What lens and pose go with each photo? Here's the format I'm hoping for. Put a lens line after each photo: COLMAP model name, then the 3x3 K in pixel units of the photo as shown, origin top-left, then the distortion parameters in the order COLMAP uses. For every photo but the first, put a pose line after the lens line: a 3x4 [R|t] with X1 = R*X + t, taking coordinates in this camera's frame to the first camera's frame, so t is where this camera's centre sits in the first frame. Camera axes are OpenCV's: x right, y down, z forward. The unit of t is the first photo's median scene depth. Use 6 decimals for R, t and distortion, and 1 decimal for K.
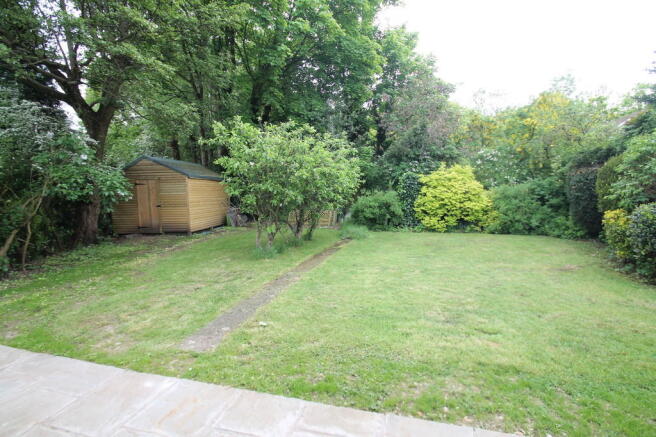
lens RADIAL K [[313.4, 0, 325.9], [0, 313.4, 218.8], [0, 0, 1]] dist [-0.004455, -0.000114]
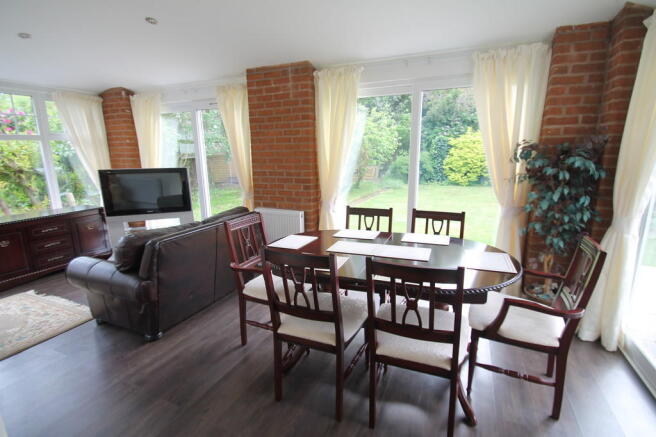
lens RADIAL K [[313.4, 0, 333.9], [0, 313.4, 217.1], [0, 0, 1]] dist [-0.004455, -0.000114]
pose [[0.994091, 0.027826, -0.104924, -0.007227], [-0.015071, 0.992605, 0.120452, 0.023555], [0.107499, -0.118159, 0.987159, -0.283991]]
